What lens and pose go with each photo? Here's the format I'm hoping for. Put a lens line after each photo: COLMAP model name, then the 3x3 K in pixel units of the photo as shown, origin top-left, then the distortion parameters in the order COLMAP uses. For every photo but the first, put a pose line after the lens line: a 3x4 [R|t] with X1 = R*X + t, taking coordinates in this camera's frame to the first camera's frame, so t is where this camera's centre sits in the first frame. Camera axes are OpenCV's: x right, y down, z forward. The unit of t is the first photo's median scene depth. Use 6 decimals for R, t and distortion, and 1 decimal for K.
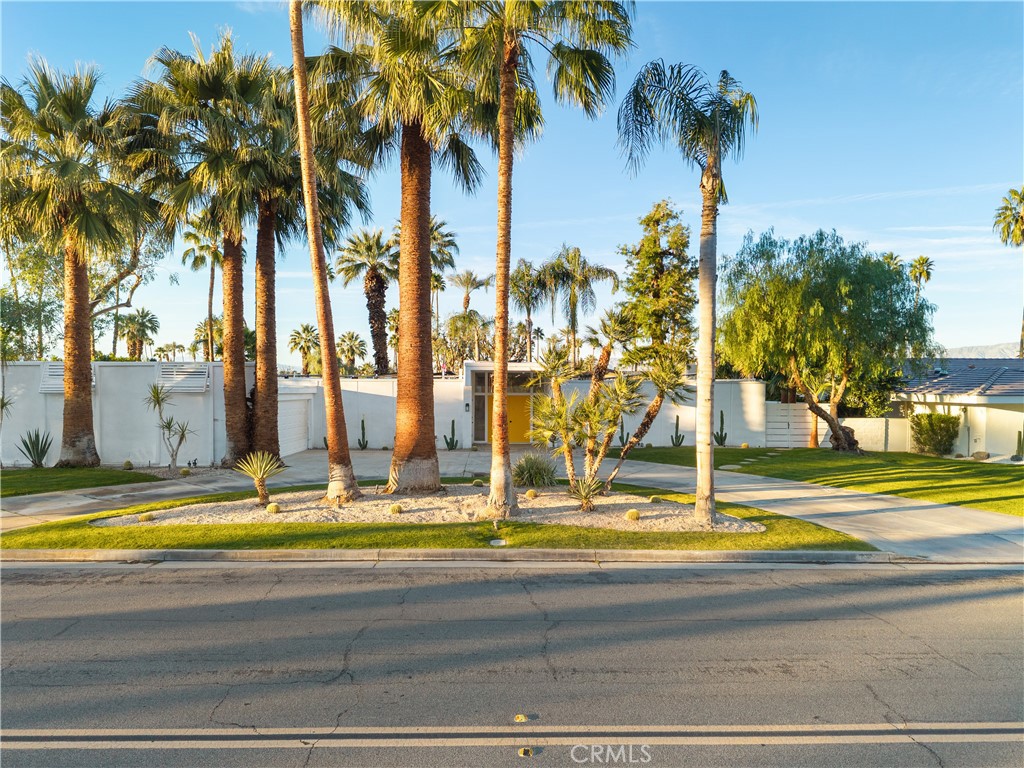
lens RADIAL K [[688.0, 0, 513.2], [0, 688.0, 382.4], [0, 0, 1]] dist [0.008220, -0.006012]
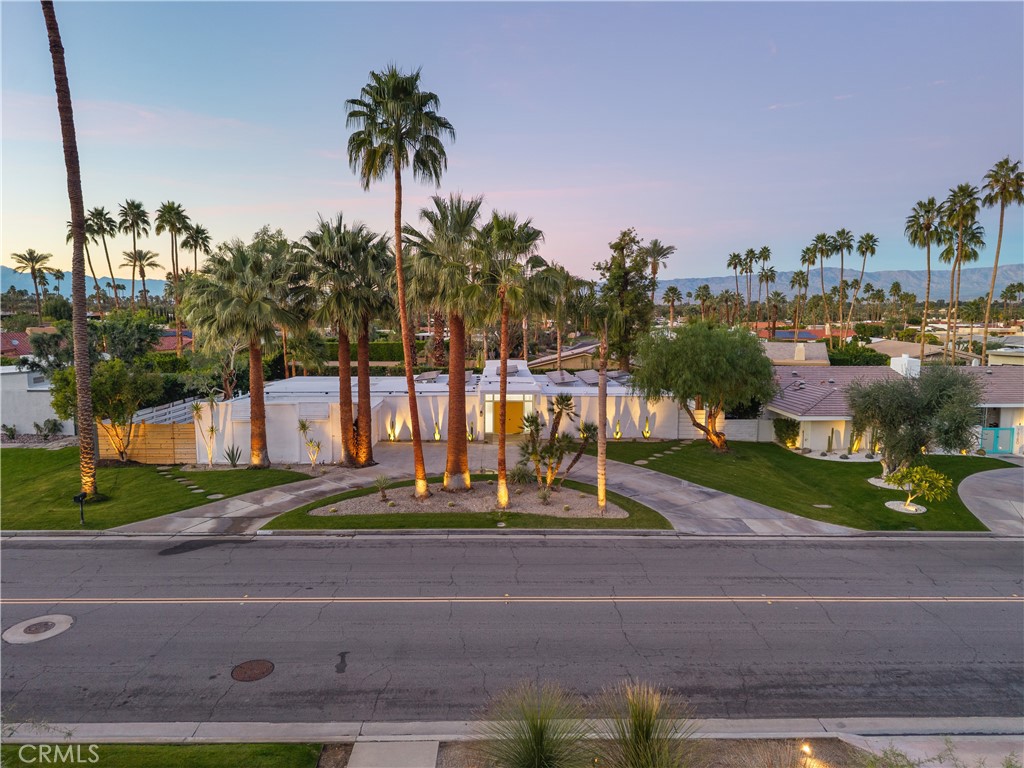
lens RADIAL K [[688.0, 0, 513.2], [0, 688.0, 382.4], [0, 0, 1]] dist [0.008220, -0.006012]
pose [[0.999993, 0.003221, -0.001941, 0.018068], [-0.002961, 0.992582, 0.121537, -0.434373], [0.002318, -0.121531, 0.992585, -1.001037]]
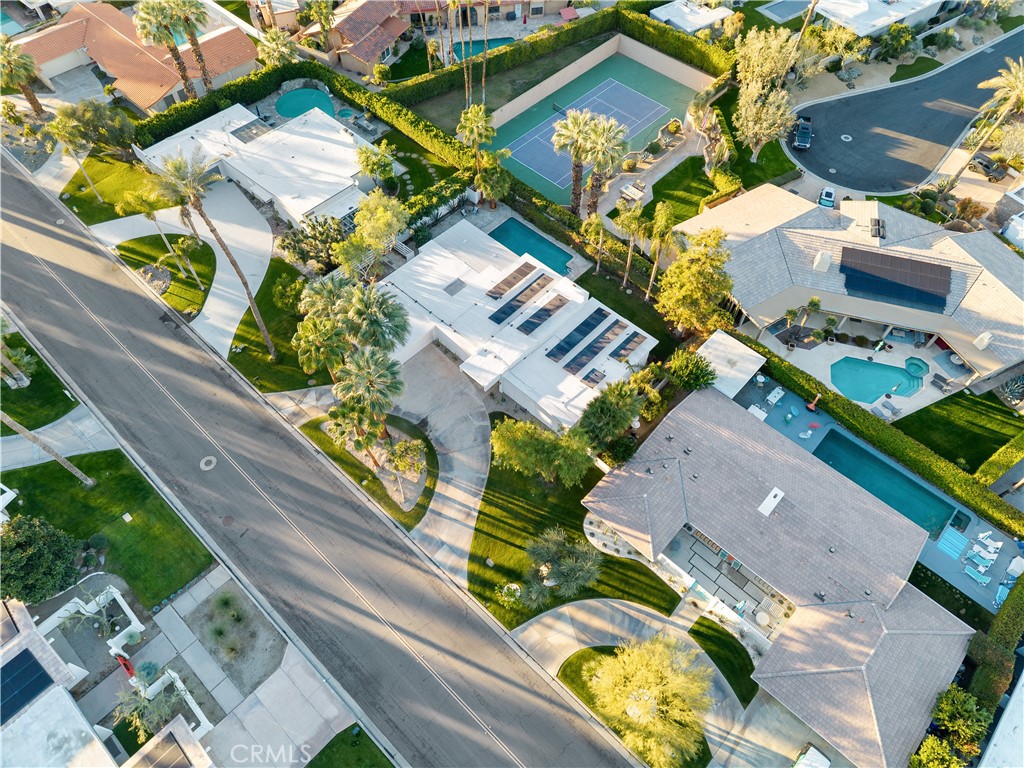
lens RADIAL K [[682.2, 0, 514.4], [0, 682.2, 384.7], [0, 0, 1]] dist [0.029177, -0.038560]
pose [[0.714109, 0.585940, -0.383044, 2.116009], [-0.008589, 0.554471, 0.832159, -4.061979], [0.699982, -0.590962, 0.400985, 0.148714]]
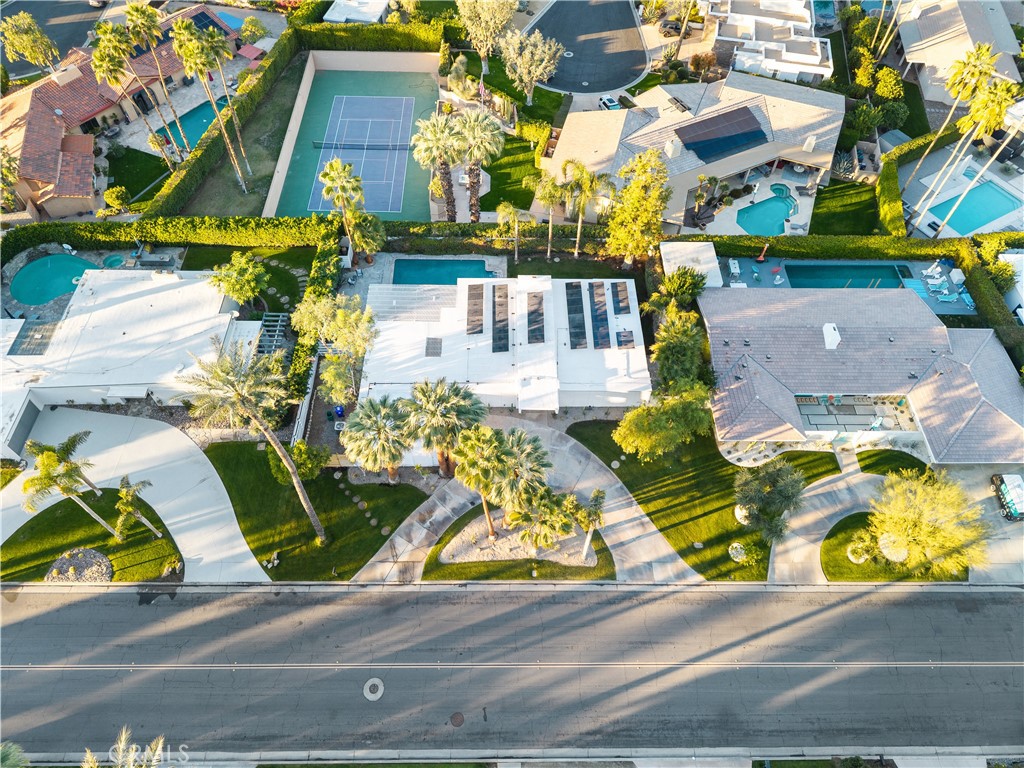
lens RADIAL K [[688.0, 0, 513.2], [0, 688.0, 382.4], [0, 0, 1]] dist [0.008220, -0.006012]
pose [[0.999556, 0.028824, 0.007484, -0.209705], [-0.022554, 0.568645, 0.822274, -3.830691], [0.019446, -0.822078, 0.569043, -0.496659]]
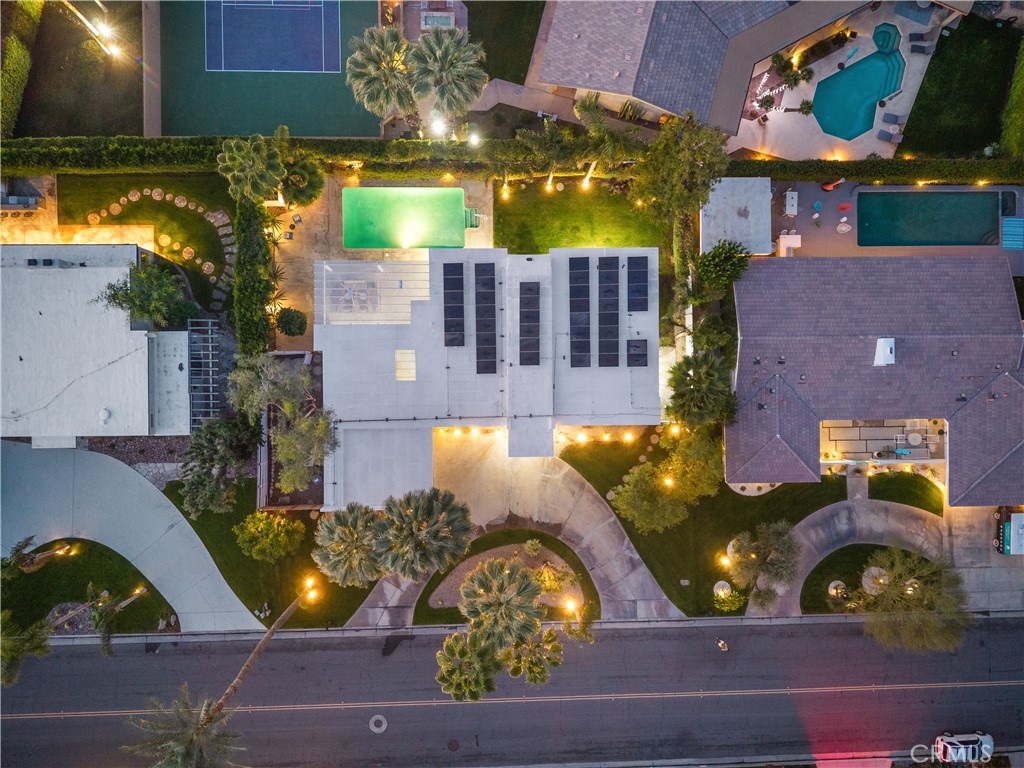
lens RADIAL K [[688.0, 0, 513.2], [0, 688.0, 382.4], [0, 0, 1]] dist [0.008220, -0.006012]
pose [[0.998869, 0.018861, 0.043656, -0.286897], [-0.043308, -0.018494, 0.998891, -4.014952], [0.019647, -0.999651, -0.017656, 2.425100]]
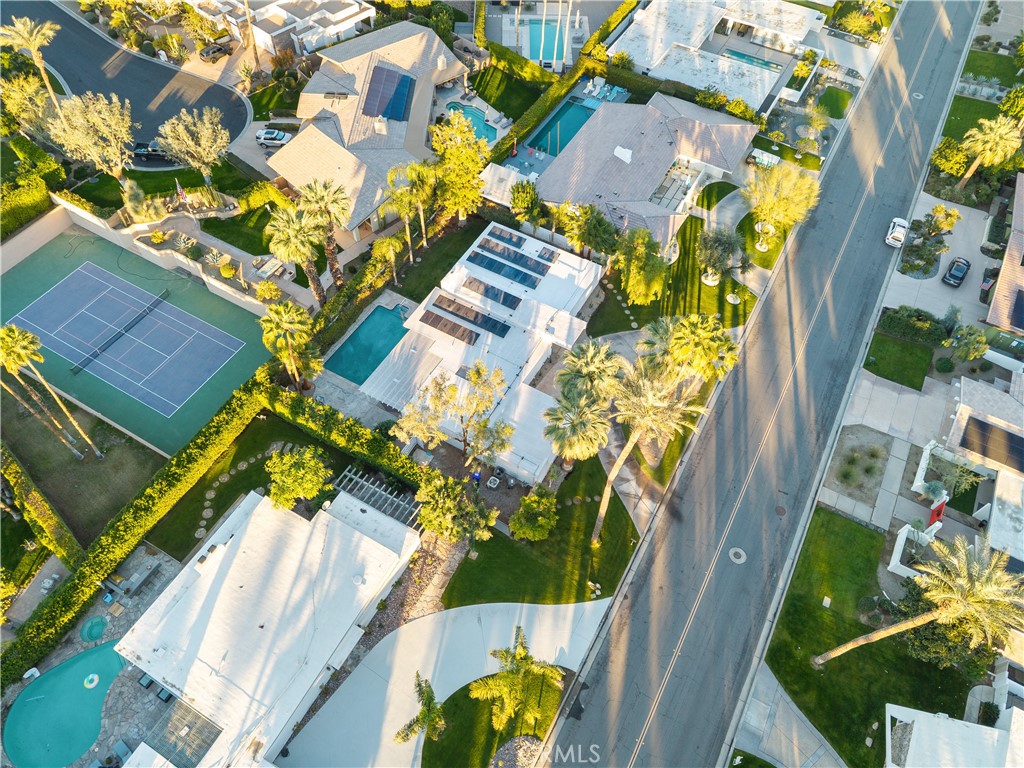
lens RADIAL K [[688.0, 0, 513.2], [0, 688.0, 382.4], [0, 0, 1]] dist [0.008220, -0.006012]
pose [[0.519123, -0.692266, 0.501277, -3.123264], [-0.041753, 0.565255, 0.823859, -4.092333], [-0.853679, -0.448614, 0.264532, 0.813990]]
